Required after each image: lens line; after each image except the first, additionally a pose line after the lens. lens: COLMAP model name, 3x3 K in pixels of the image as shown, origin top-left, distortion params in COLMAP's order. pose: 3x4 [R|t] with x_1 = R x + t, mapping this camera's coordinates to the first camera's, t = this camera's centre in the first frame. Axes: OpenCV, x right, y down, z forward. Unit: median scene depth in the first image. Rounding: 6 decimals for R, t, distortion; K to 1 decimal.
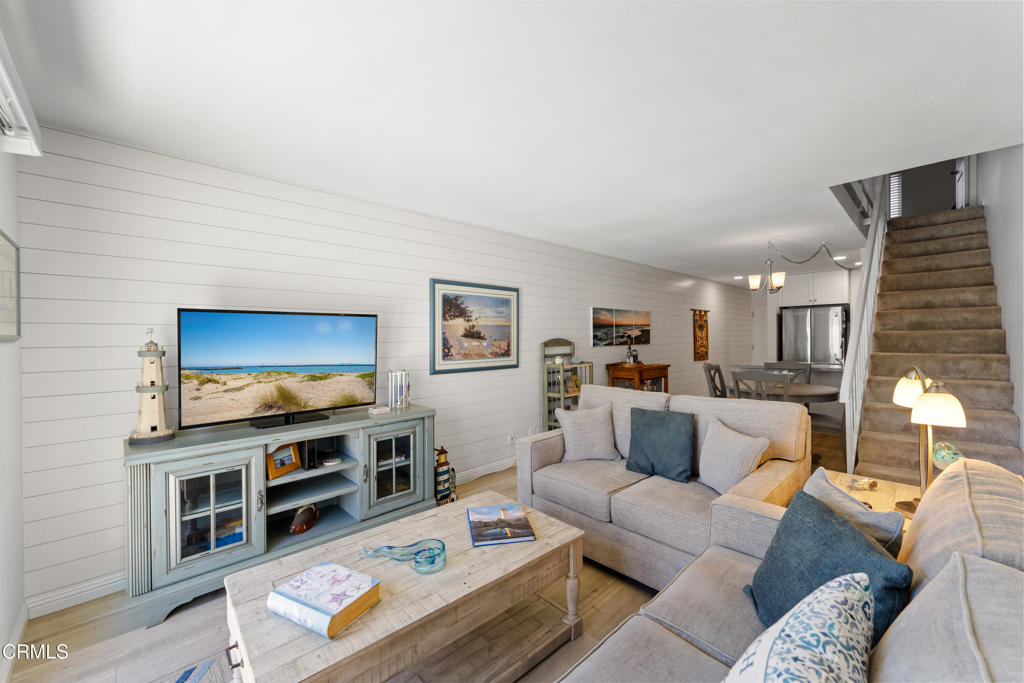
lens RADIAL K [[403.8, 0, 514.1], [0, 403.8, 338.3], [0, 0, 1]] dist [0.000851, 0.000029]
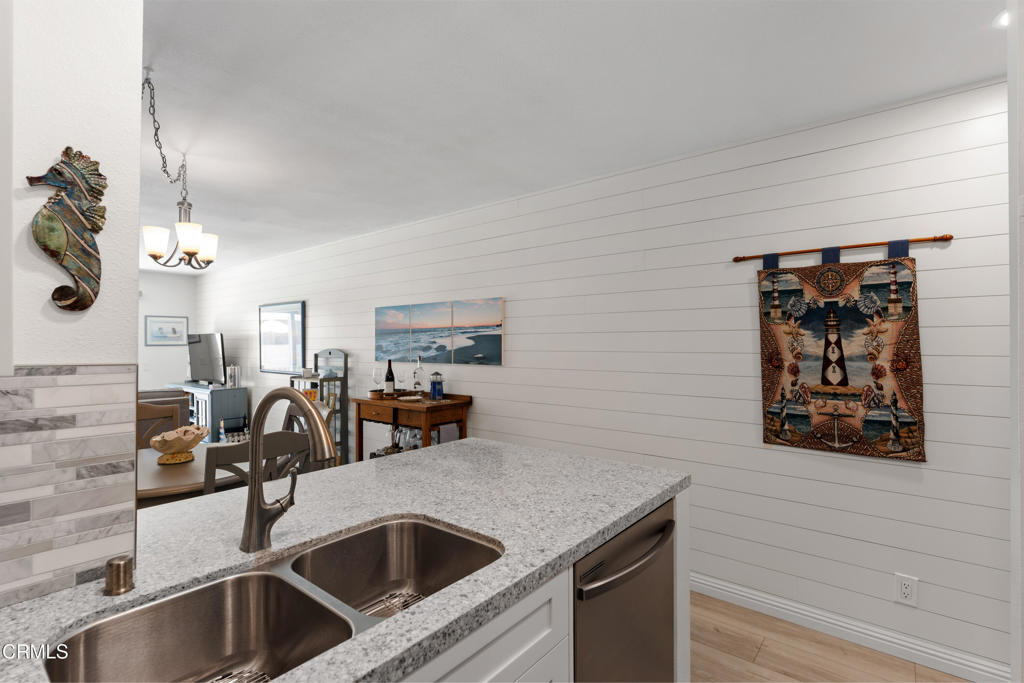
lens RADIAL K [[484.6, 0, 508.6], [0, 484.6, 341.2], [0, 0, 1]] dist [0.000004, 0.000163]
pose [[0.134223, 0.003221, -0.990946, 1.464078], [-0.004912, 0.999985, 0.002585, -0.025226], [0.990939, 0.004521, 0.134236, 1.498749]]
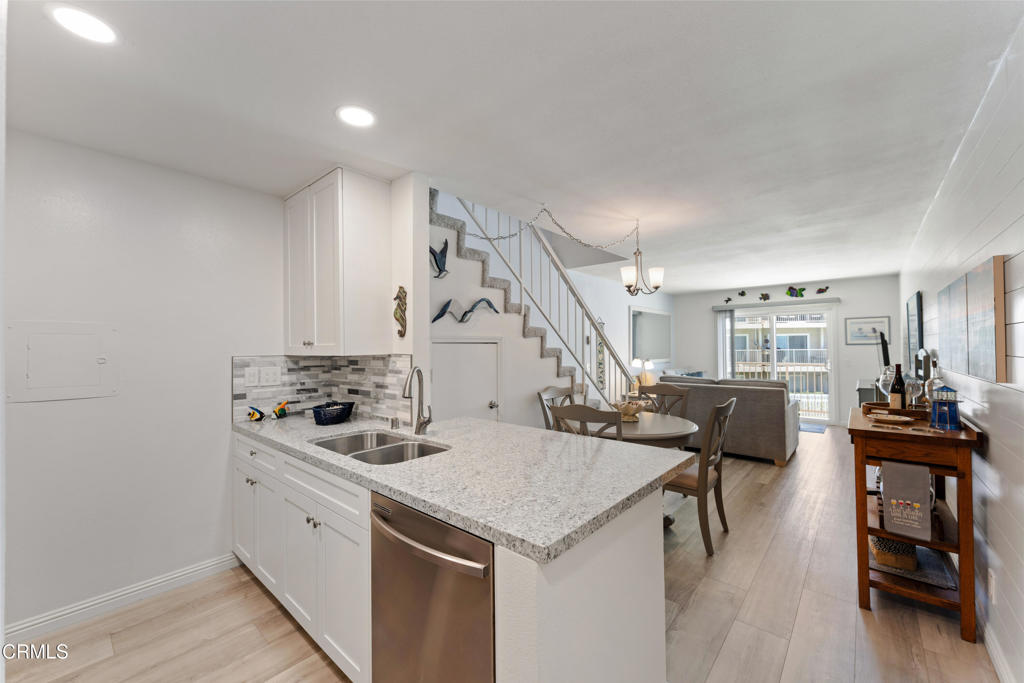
lens RADIAL K [[403.8, 0, 511.6], [0, 403.8, 344.3], [0, 0, 1]] dist [0.000851, 0.000029]
pose [[-0.995267, 0.018003, -0.095500, 1.072387], [0.018054, 0.999837, 0.000331, -0.024836], [0.095490, -0.001394, -0.995429, 1.979967]]
